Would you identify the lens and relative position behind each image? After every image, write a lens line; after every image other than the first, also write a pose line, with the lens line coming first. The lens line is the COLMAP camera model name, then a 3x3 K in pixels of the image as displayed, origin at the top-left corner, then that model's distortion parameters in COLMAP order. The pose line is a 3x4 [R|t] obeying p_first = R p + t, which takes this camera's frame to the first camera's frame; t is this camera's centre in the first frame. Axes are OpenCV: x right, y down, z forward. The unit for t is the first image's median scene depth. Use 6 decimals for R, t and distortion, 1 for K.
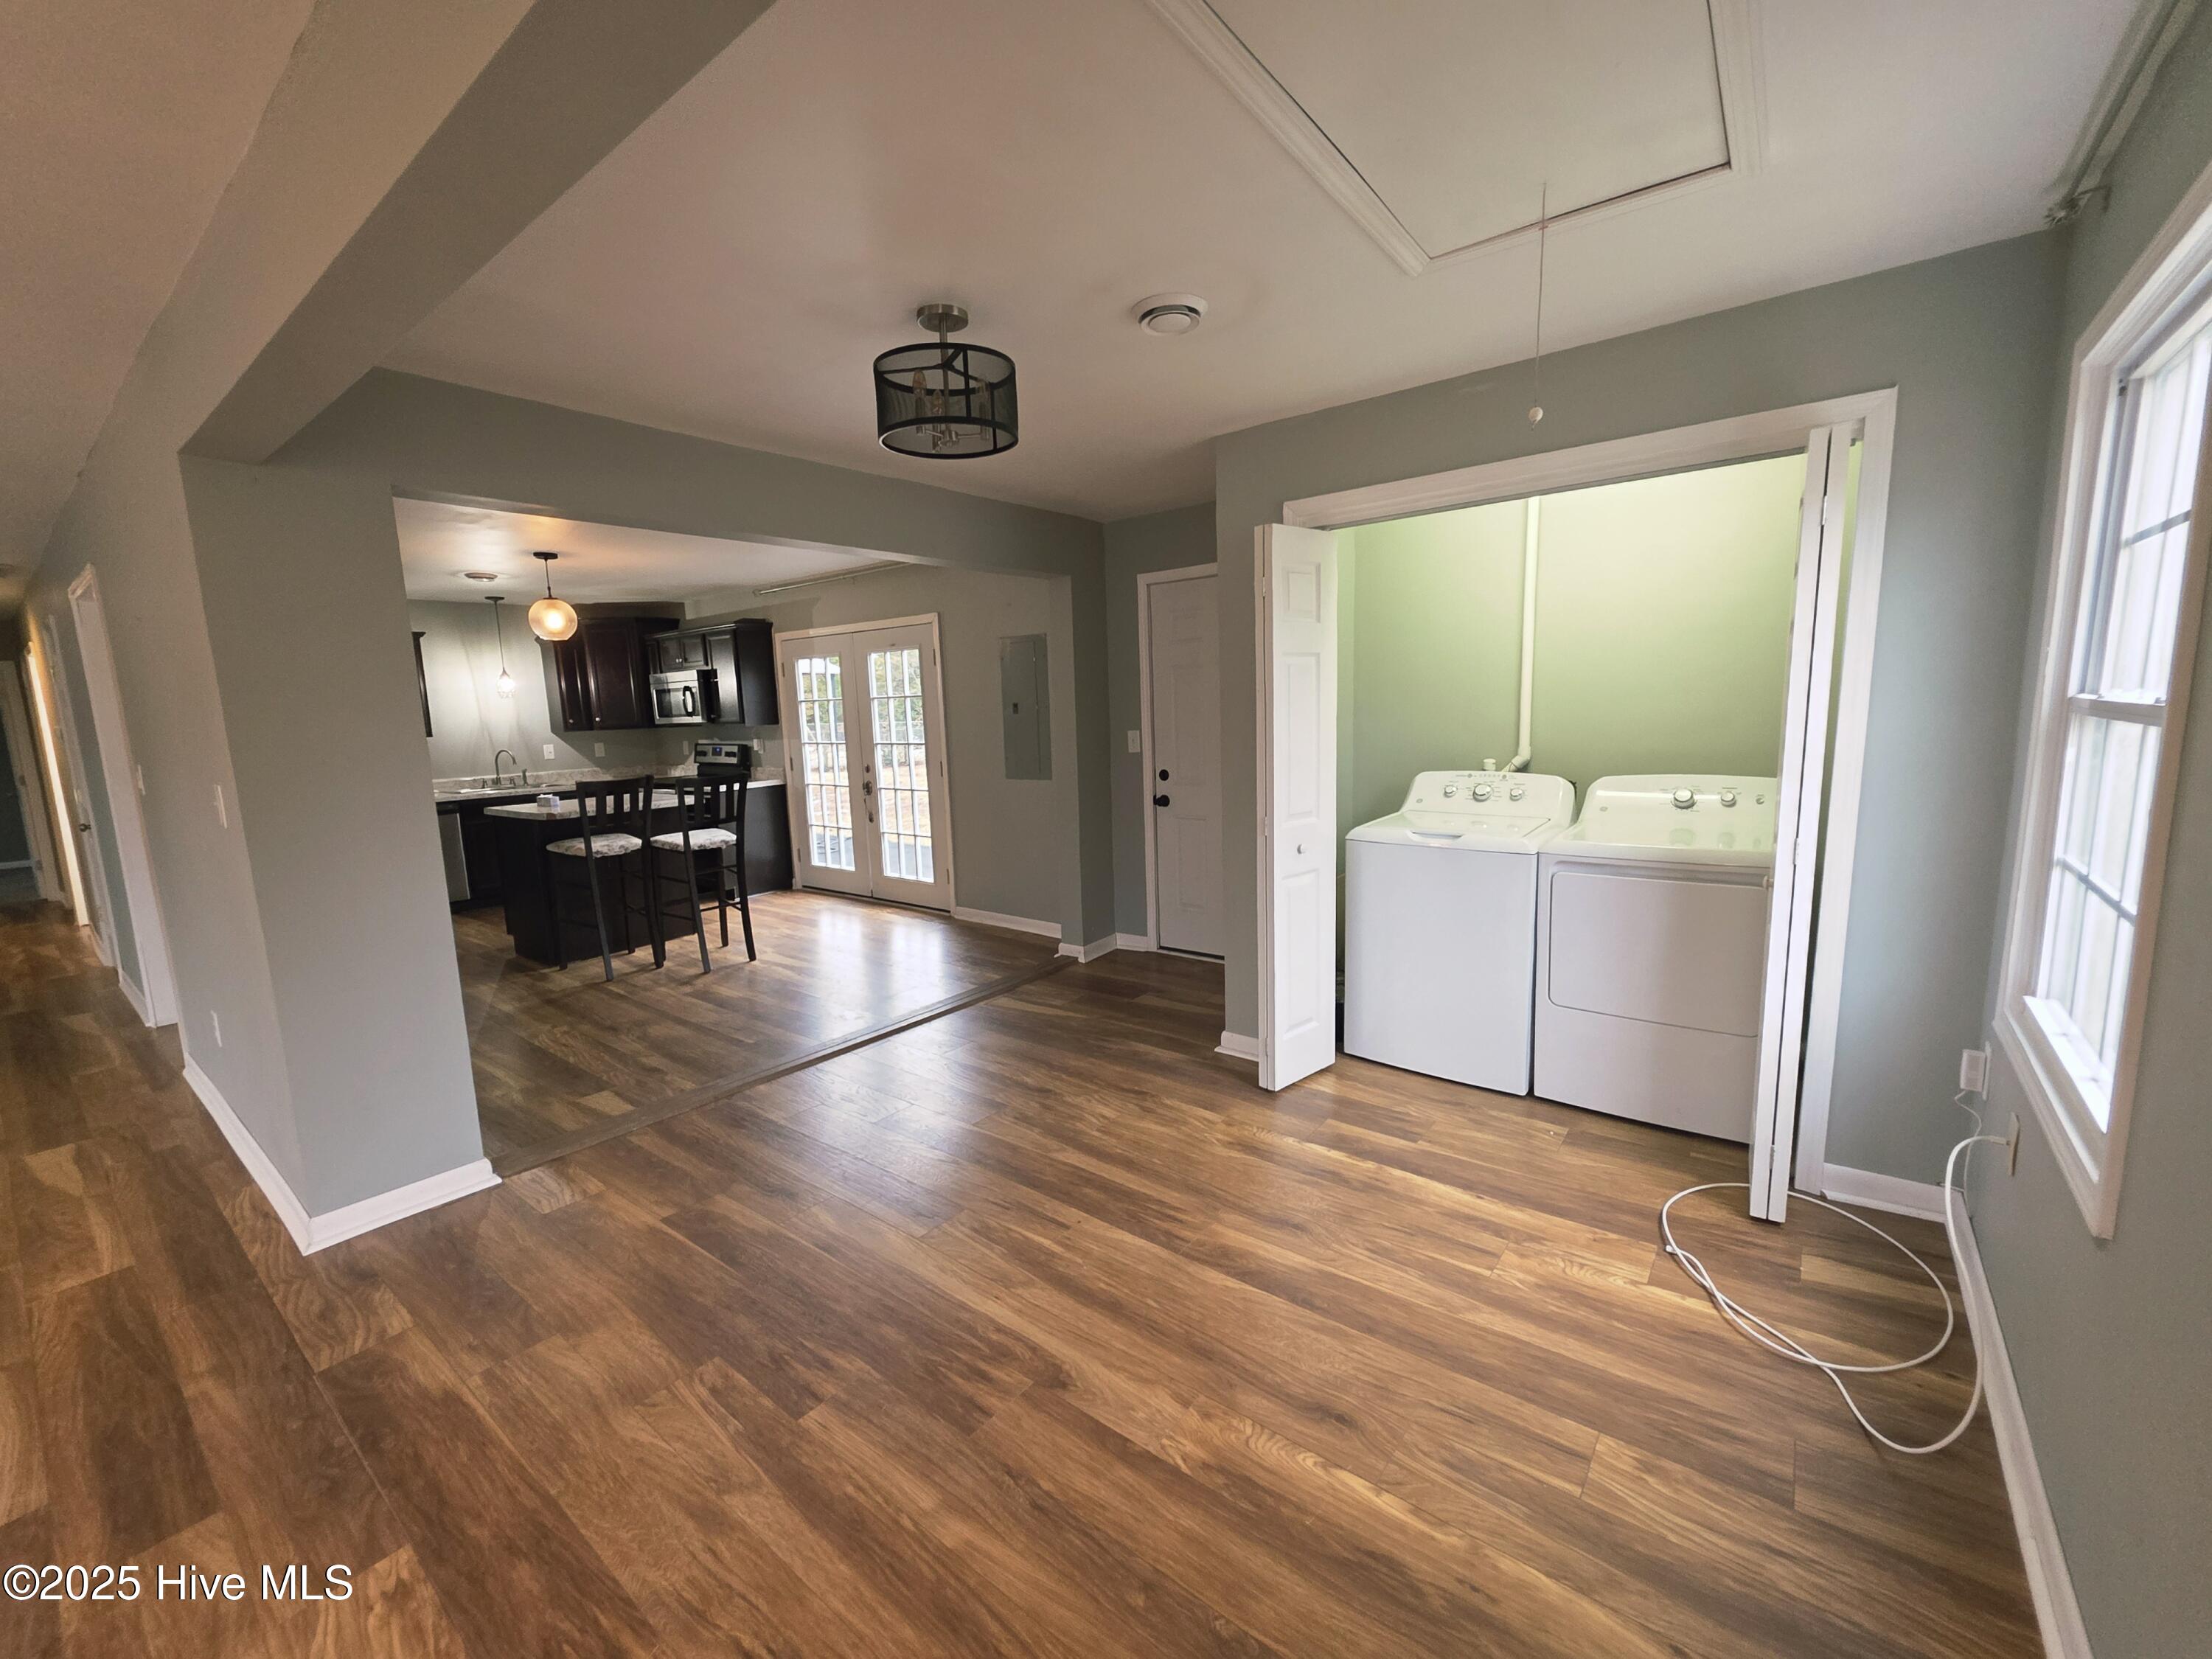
lens RADIAL K [[889.1, 0, 1089.2], [0, 889.1, 847.1], [0, 0, 1]] dist [0.006255, -0.000757]
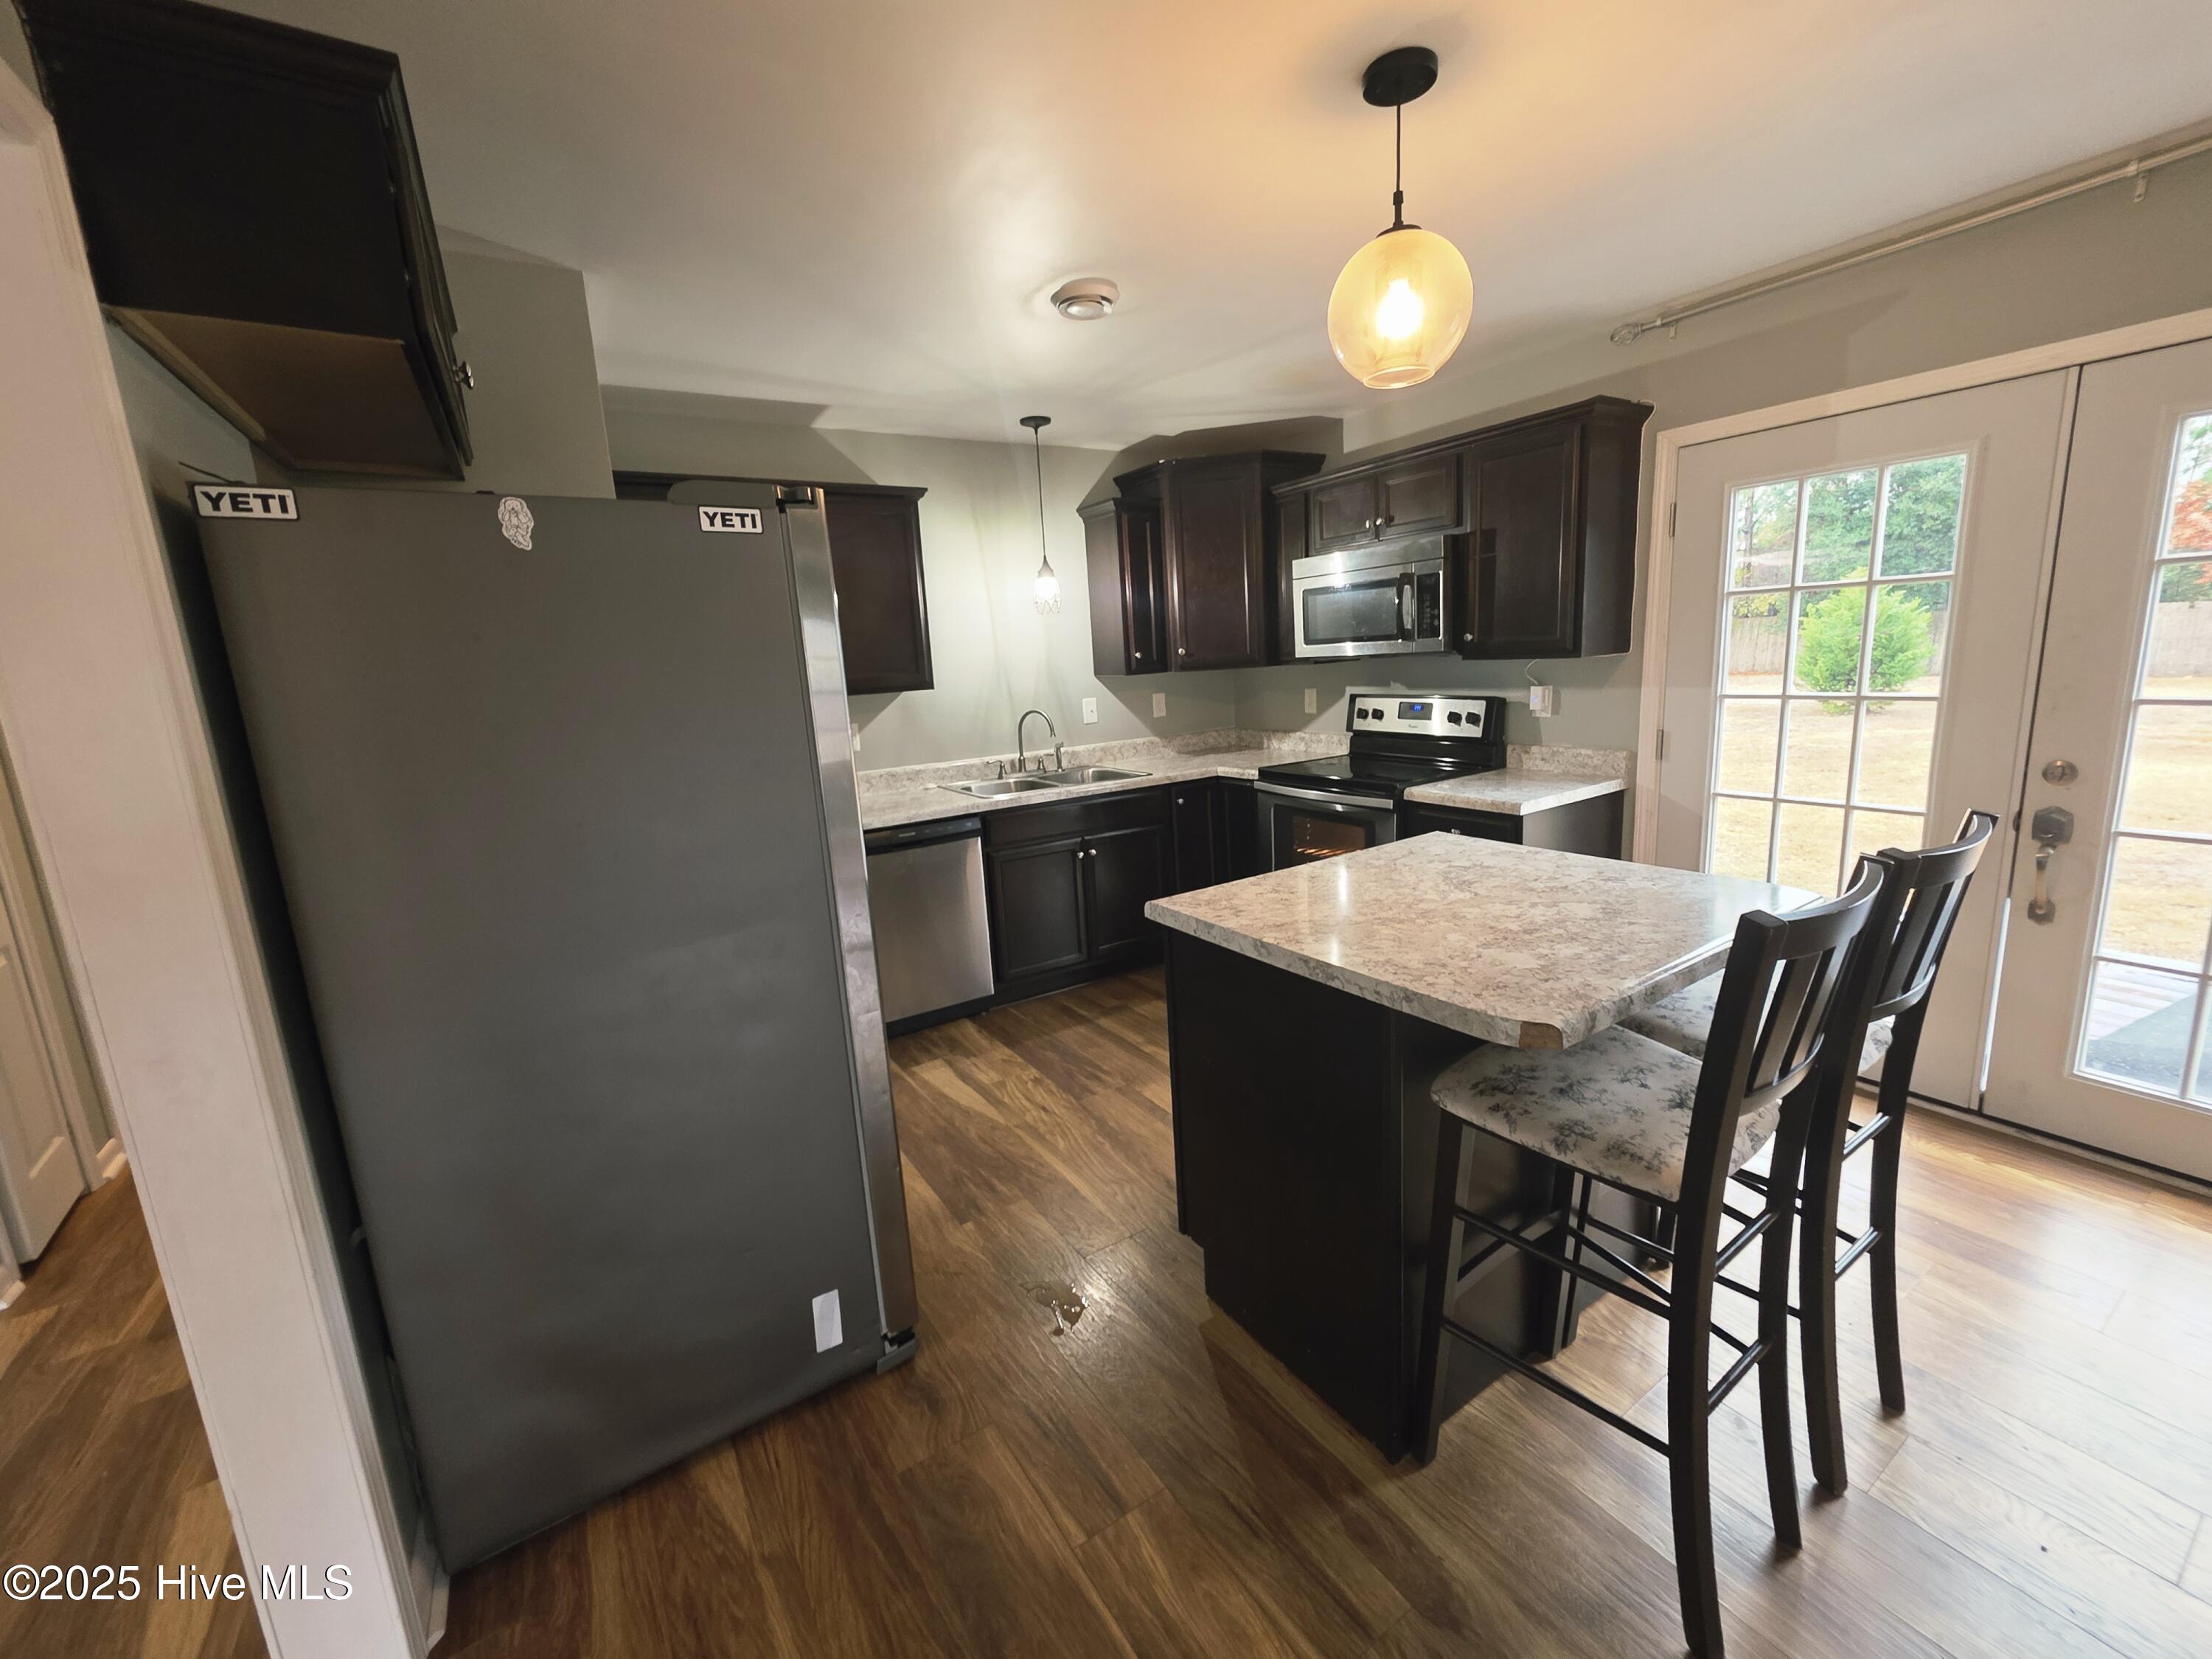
lens RADIAL K [[889.1, 0, 1115.2], [0, 889.1, 821.1], [0, 0, 1]] dist [0.006255, -0.000757]
pose [[0.947992, 0.038673, -0.315936, -1.267287], [-0.024421, 0.998503, 0.048949, -0.201045], [0.317356, -0.038688, 0.947517, 1.443055]]
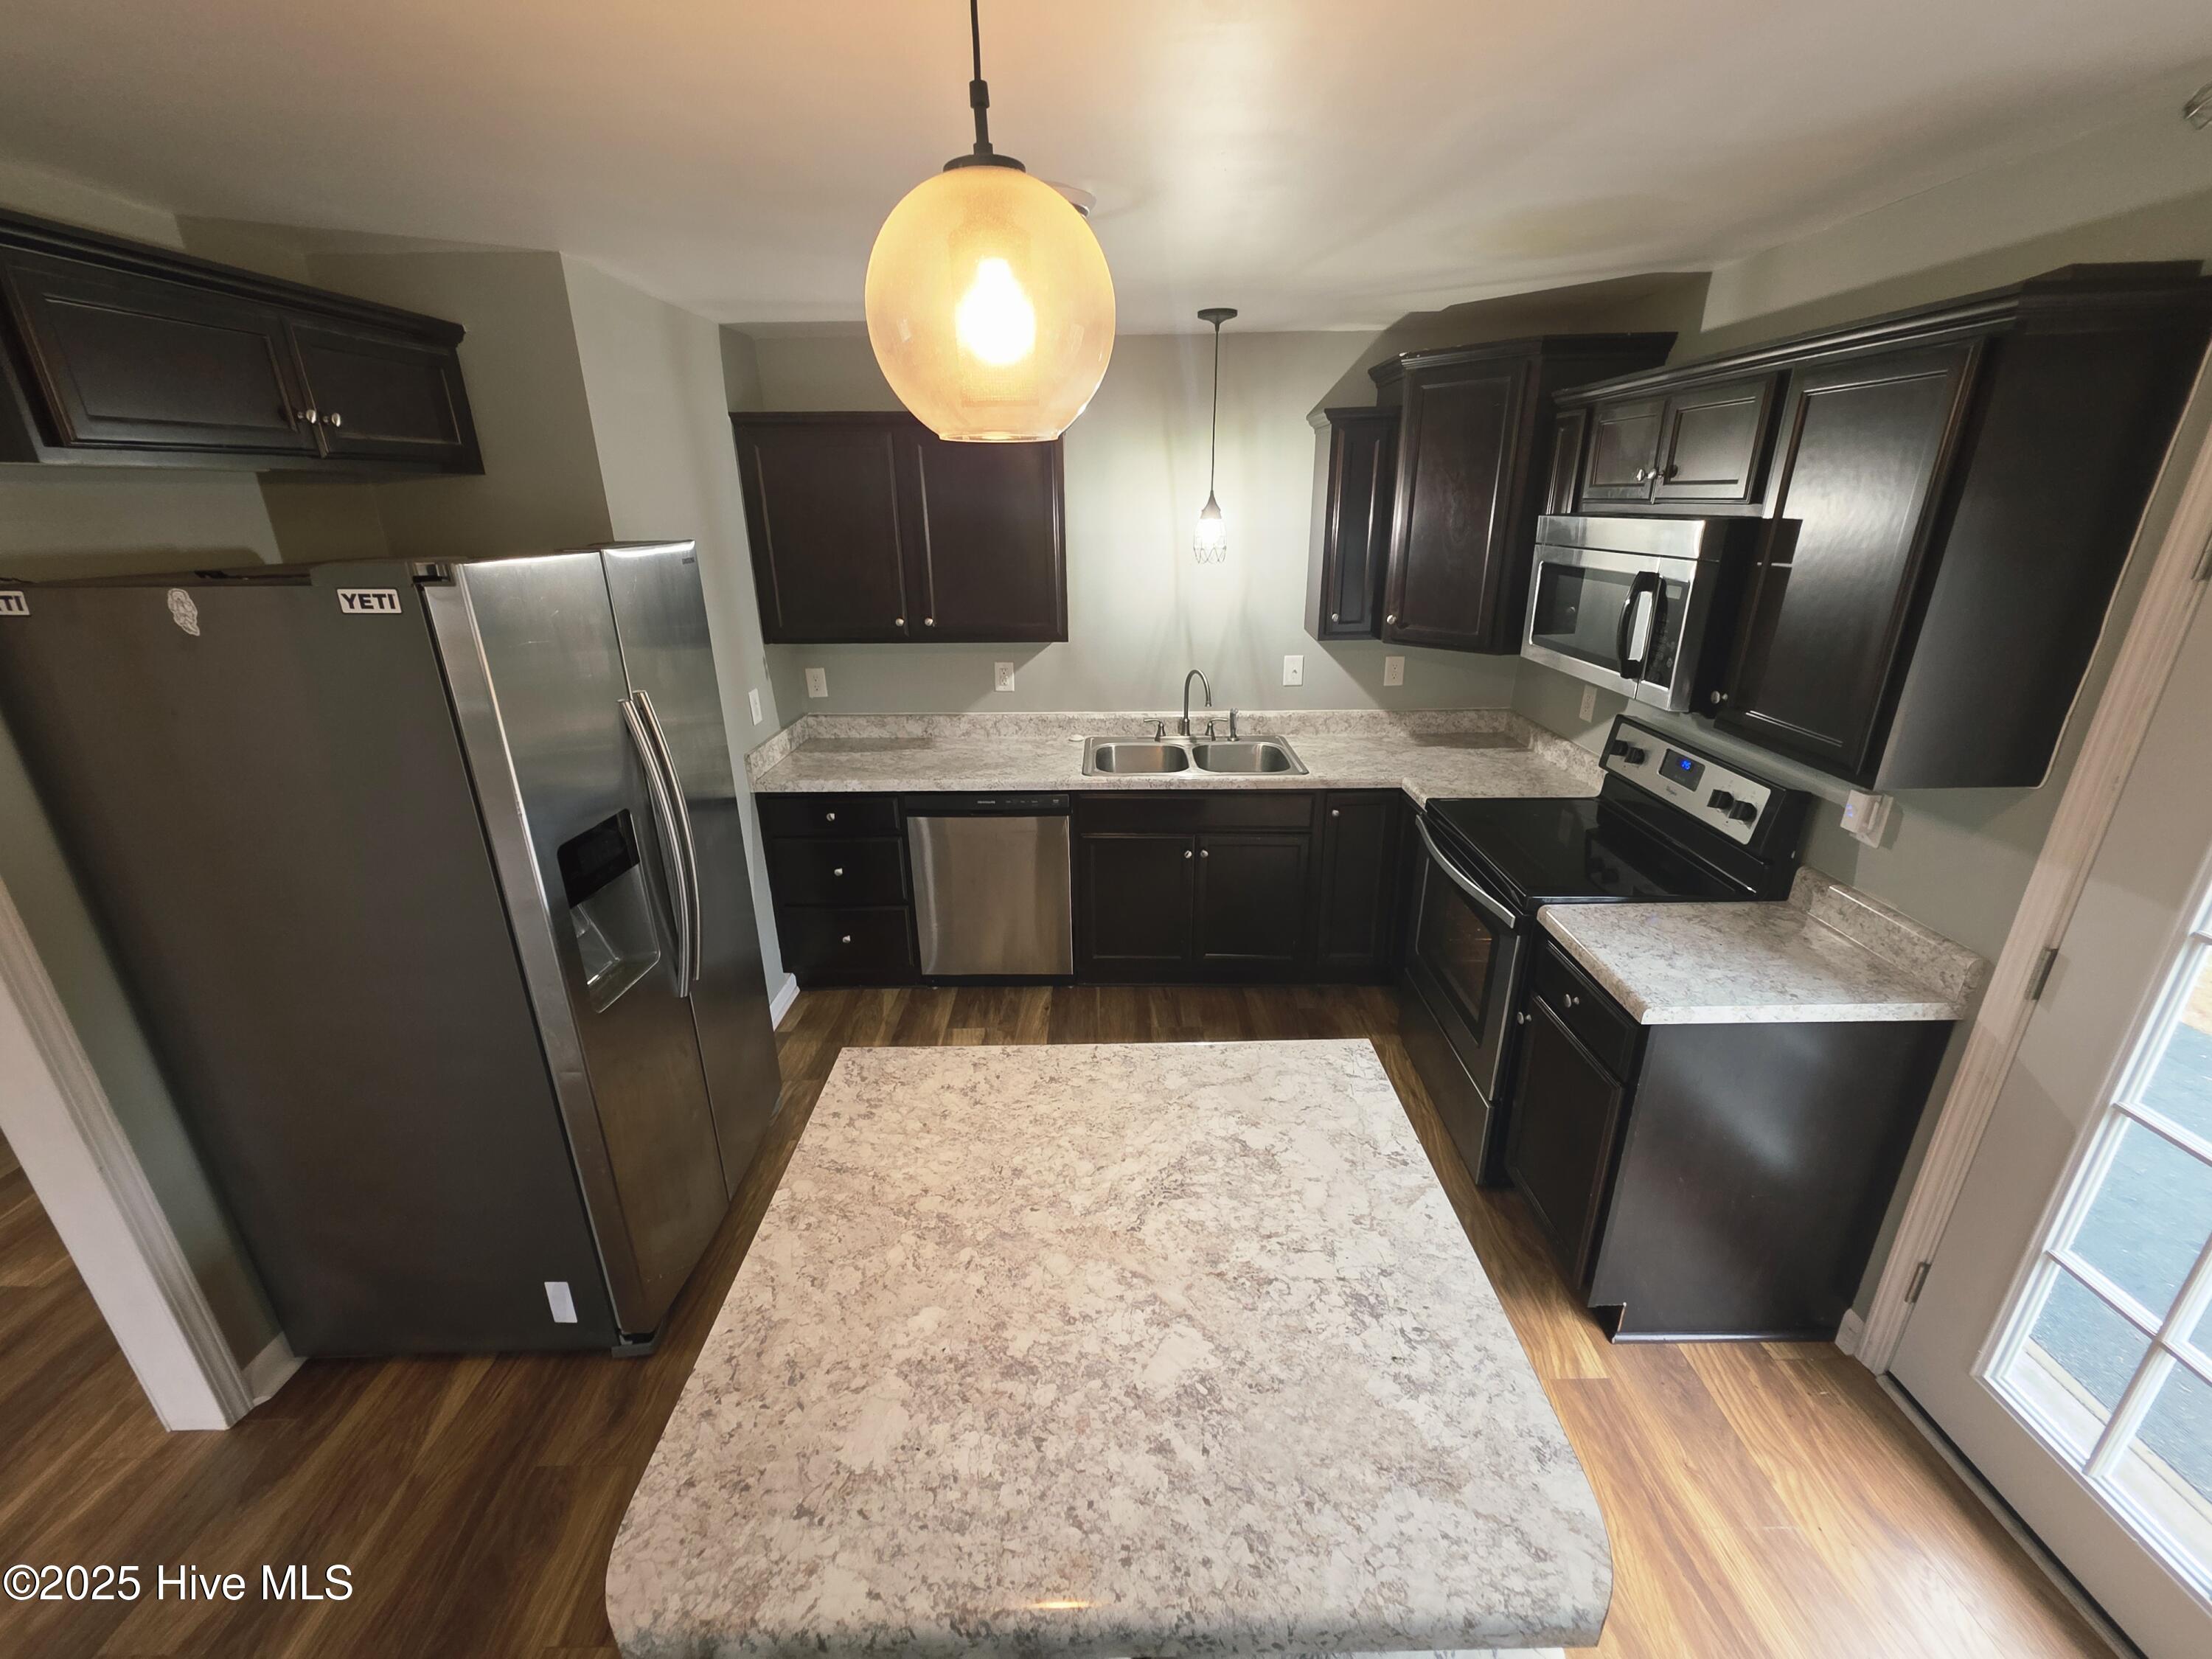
lens RADIAL K [[889.1, 0, 1109.8], [0, 889.1, 824.6], [0, 0, 1]] dist [0.006255, -0.000757]
pose [[0.627151, 0.296101, -0.720420, -0.938746], [-0.133241, 0.952074, 0.275322, -0.453877], [0.767416, -0.076679, 0.636547, 1.924725]]
